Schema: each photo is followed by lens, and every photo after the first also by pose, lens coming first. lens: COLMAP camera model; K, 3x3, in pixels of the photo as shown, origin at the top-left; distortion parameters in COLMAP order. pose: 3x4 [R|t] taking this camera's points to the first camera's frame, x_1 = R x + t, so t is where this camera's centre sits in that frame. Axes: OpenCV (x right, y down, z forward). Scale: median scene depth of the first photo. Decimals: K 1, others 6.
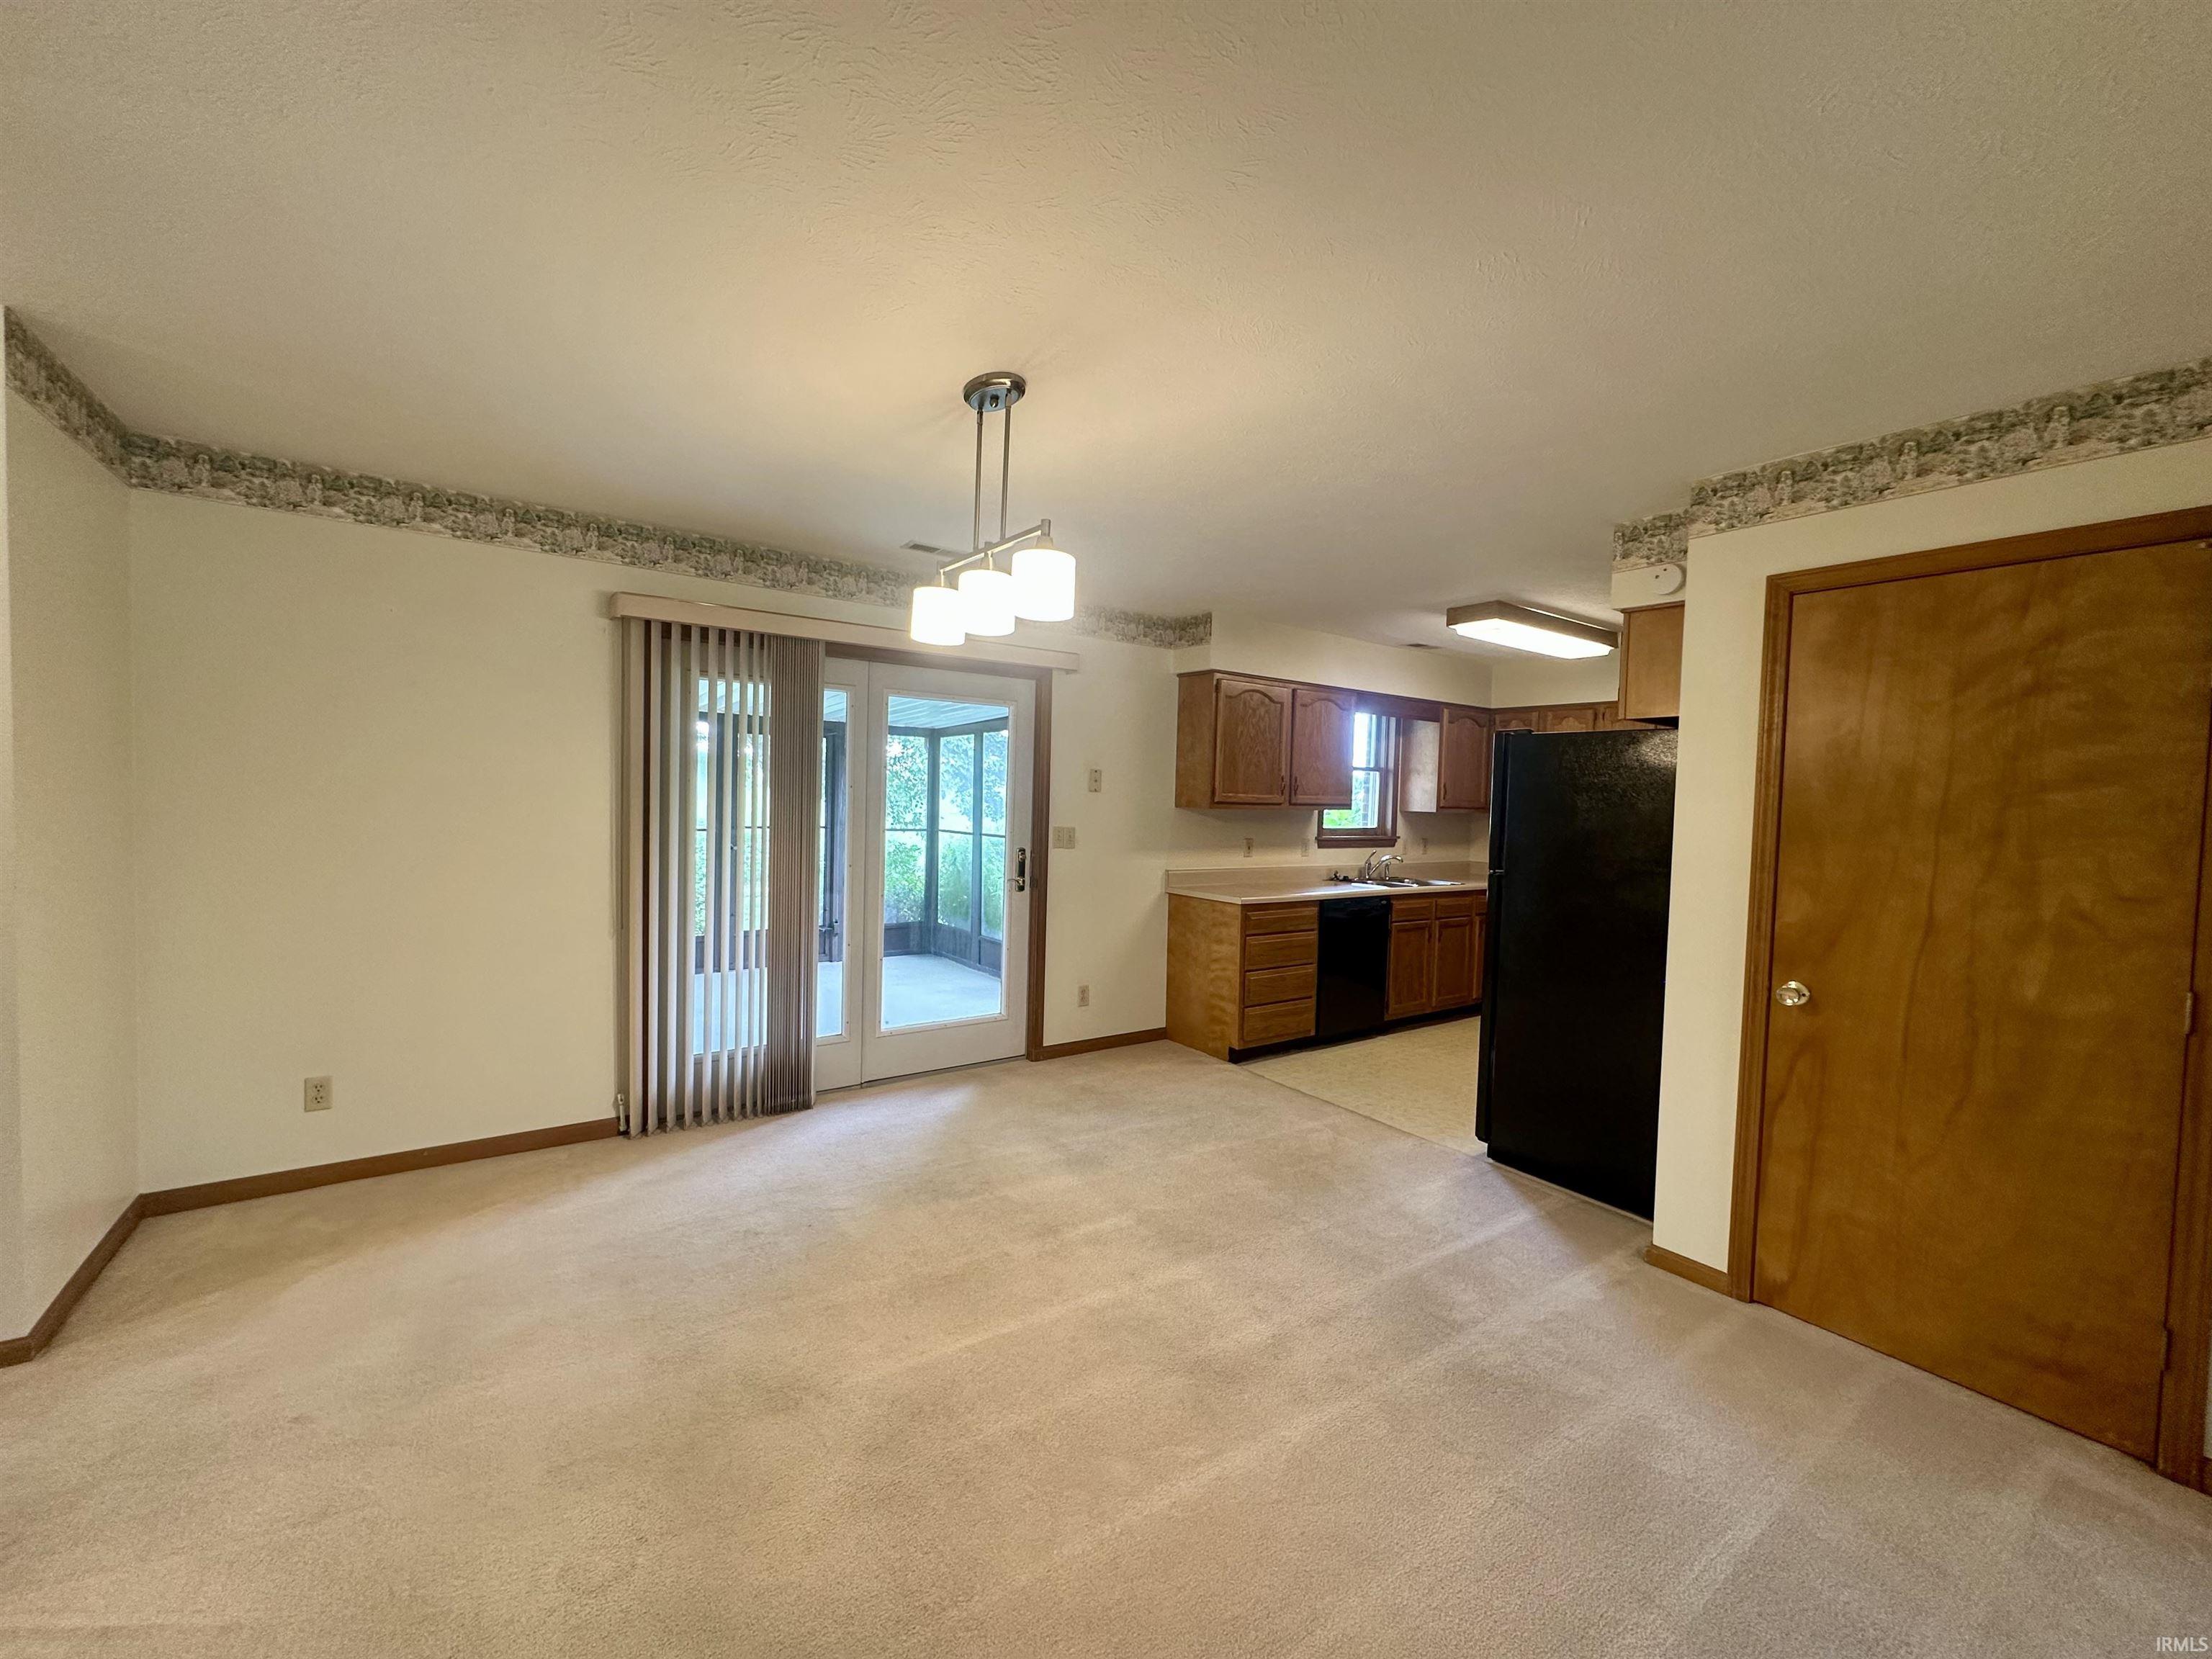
lens RADIAL K [[884.9, 0, 1113.3], [0, 884.9, 836.6], [0, 0, 1]] dist [0.000526, -0.000097]
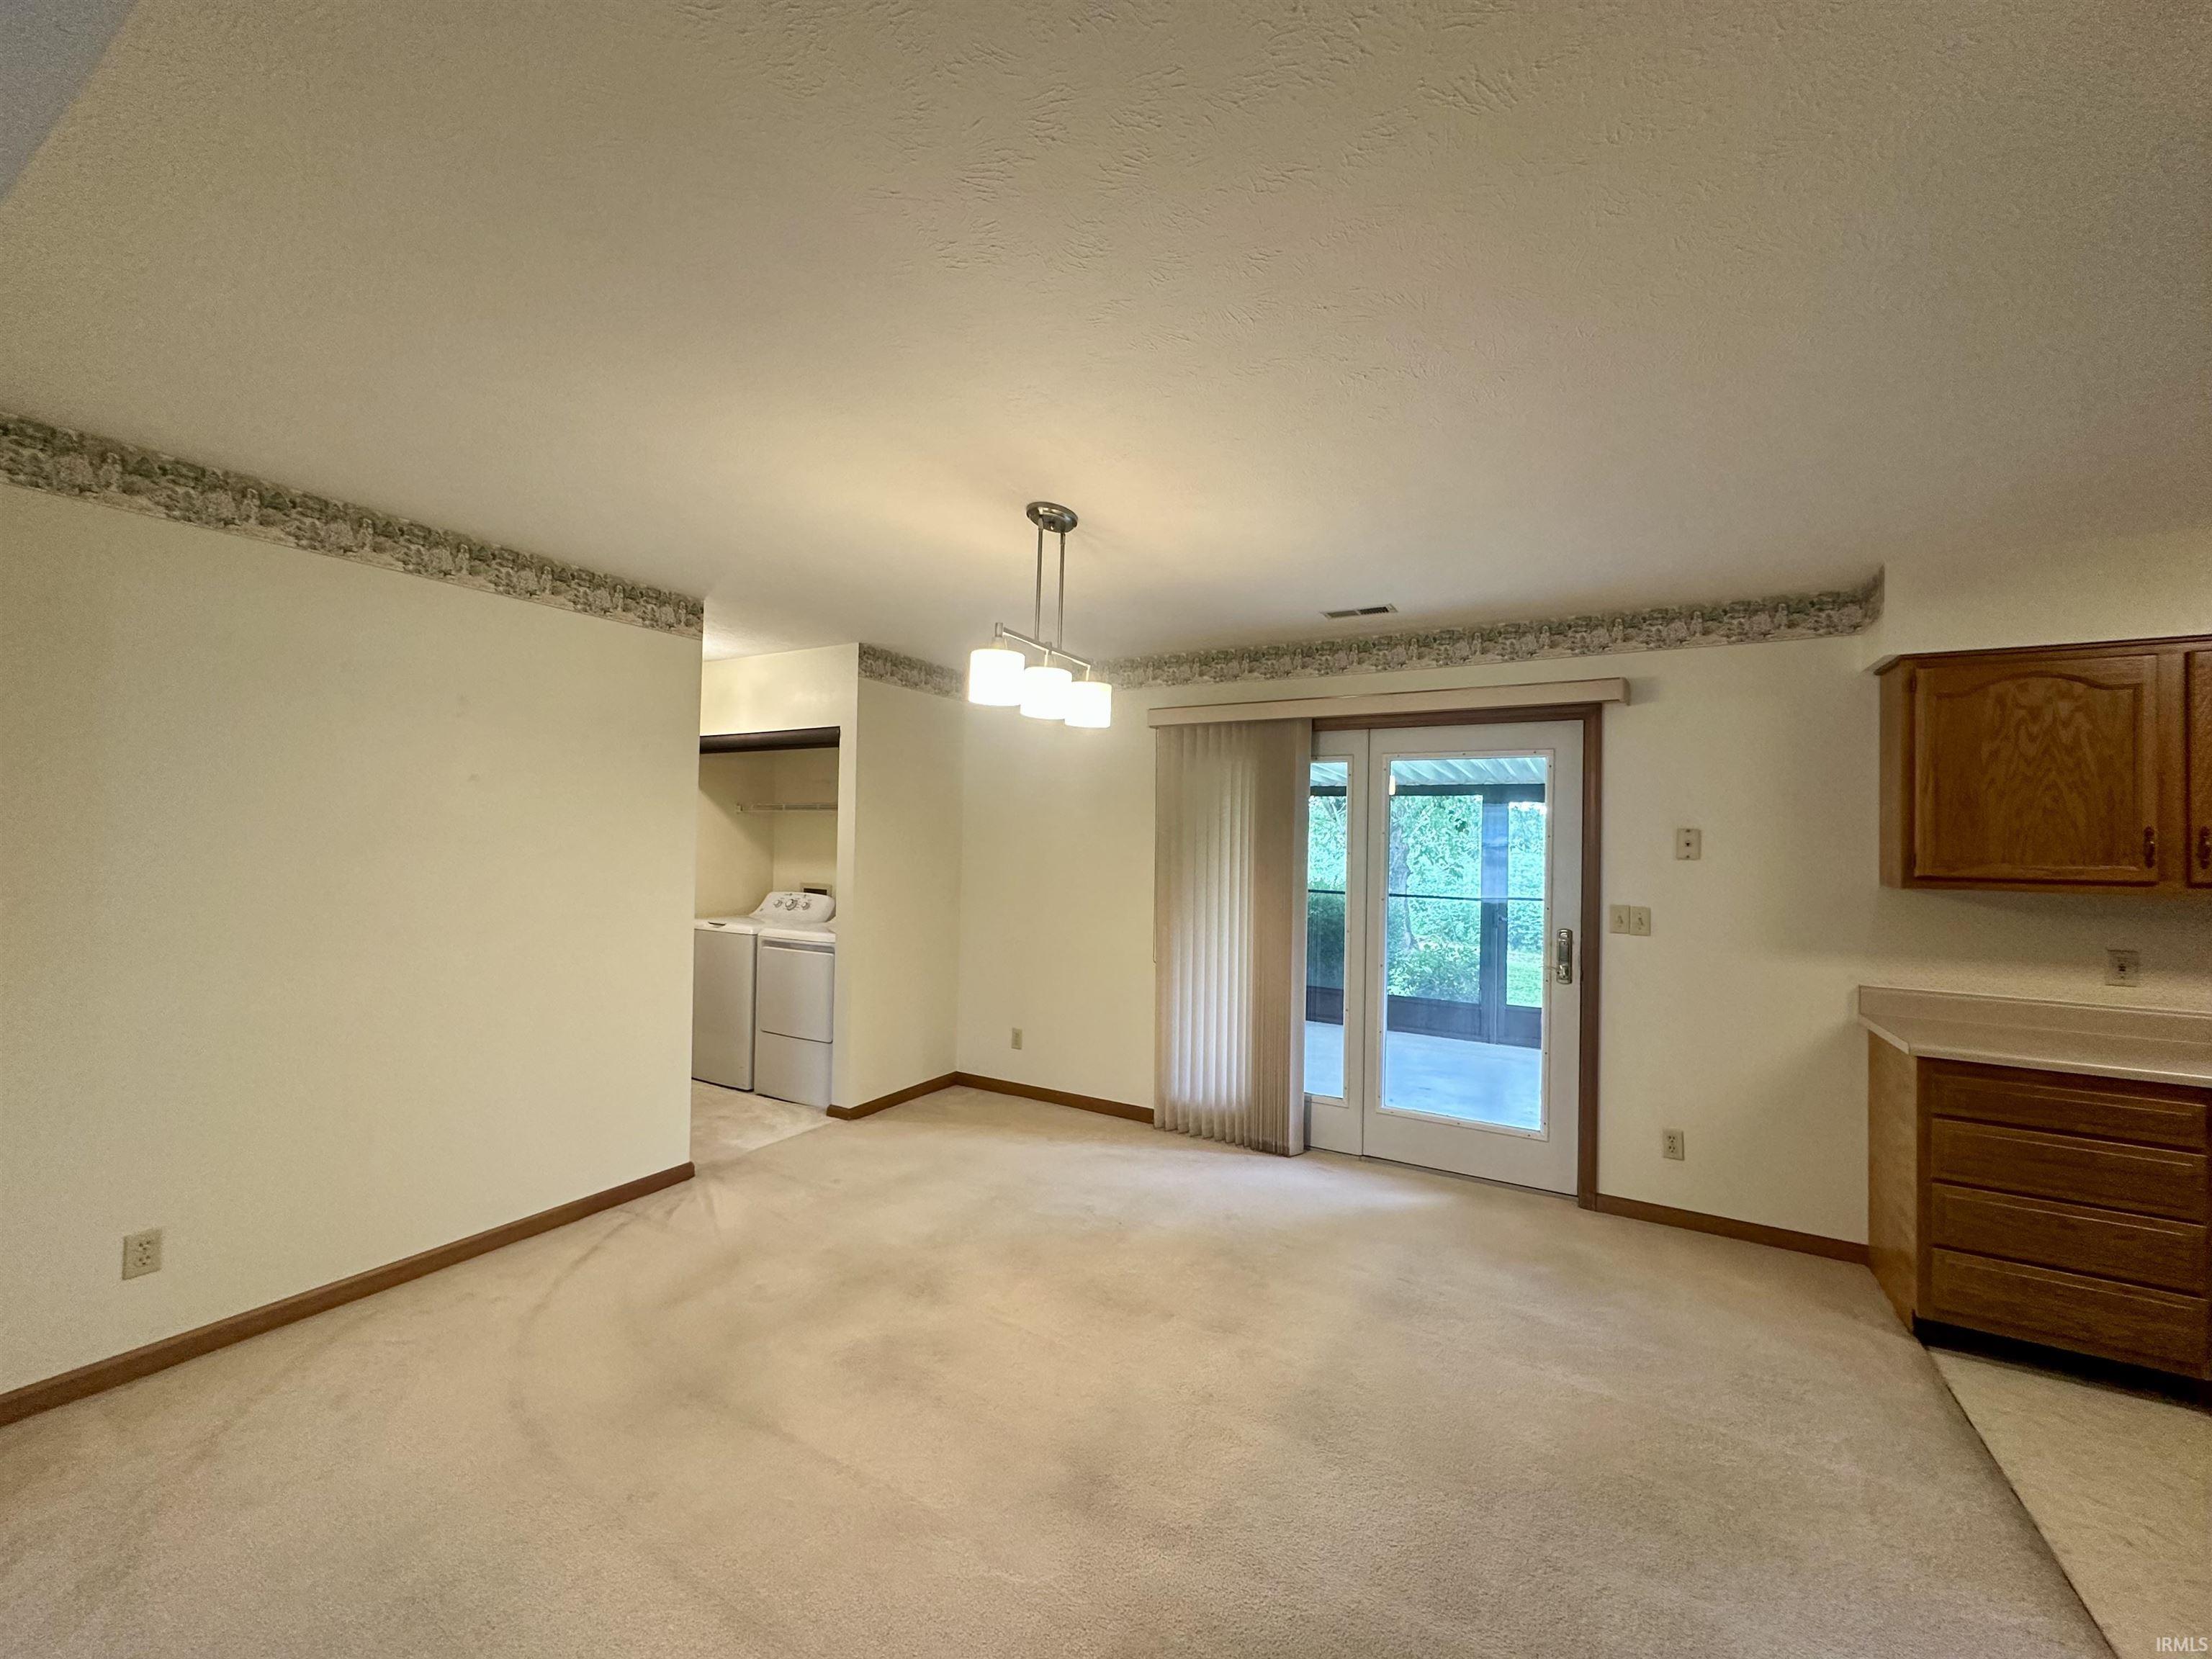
lens RADIAL K [[884.9, 0, 1098.5], [0, 884.9, 844.1], [0, 0, 1]] dist [0.000526, -0.000097]
pose [[0.410543, -0.018615, -0.911651, 0.483369], [-0.050818, 0.997771, -0.043259, -0.008877], [0.910424, 0.064088, 0.408681, 0.301429]]
